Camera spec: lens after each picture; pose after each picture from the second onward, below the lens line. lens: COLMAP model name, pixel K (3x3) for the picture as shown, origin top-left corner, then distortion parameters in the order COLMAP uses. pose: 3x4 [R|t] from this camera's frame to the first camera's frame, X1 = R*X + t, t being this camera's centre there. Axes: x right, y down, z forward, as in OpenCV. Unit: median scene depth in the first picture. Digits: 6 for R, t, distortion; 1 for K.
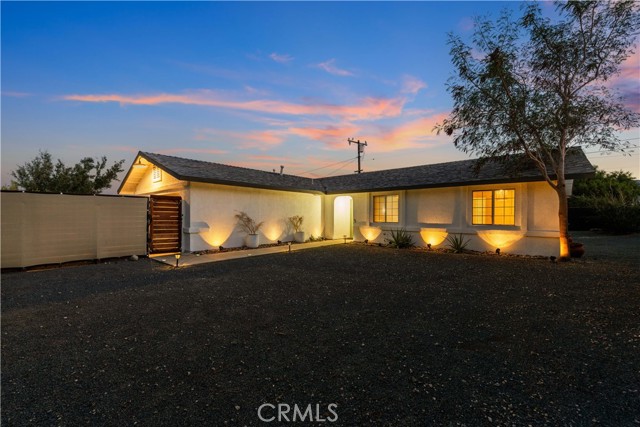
lens RADIAL K [[256.1, 0, 320.0], [0, 256.1, 213.5], [0, 0, 1]] dist [0.000650, -0.000031]
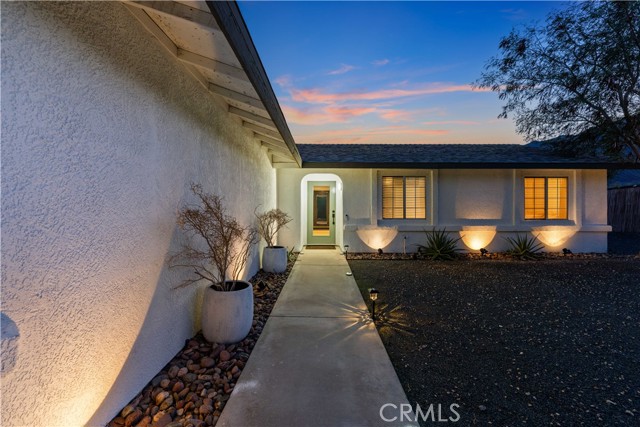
lens RADIAL K [[256.1, 0, 320.0], [0, 256.1, 213.5], [0, 0, 1]] dist [0.000650, -0.000031]
pose [[0.726520, -0.014869, 0.686984, -0.364854], [-0.004866, 0.999629, 0.026783, 0.005851], [-0.687128, -0.022801, 0.726179, 0.764752]]
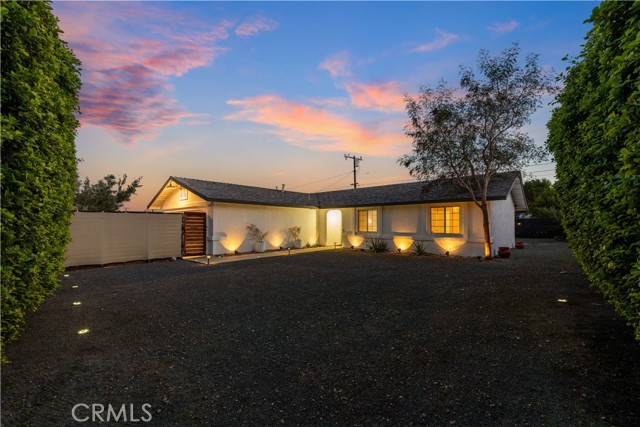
lens RADIAL K [[256.1, 0, 320.0], [0, 256.1, 213.5], [0, 0, 1]] dist [0.000650, -0.000031]
pose [[0.999968, -0.004082, -0.006853, 0.041572], [0.003834, 0.999346, -0.035958, -0.011015], [0.006995, 0.035931, 0.999330, -0.261563]]
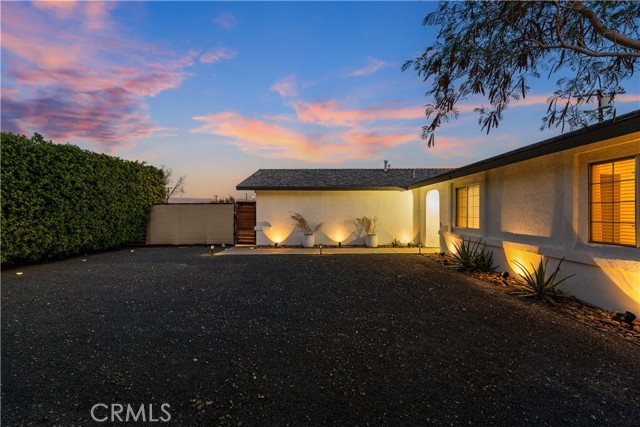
lens RADIAL K [[256.1, 0, 320.0], [0, 256.1, 213.5], [0, 0, 1]] dist [0.000650, -0.000031]
pose [[0.660326, -0.001906, -0.750977, 0.551174], [0.010042, 0.999930, 0.006293, -0.010673], [0.750912, -0.011697, 0.660299, 0.339244]]
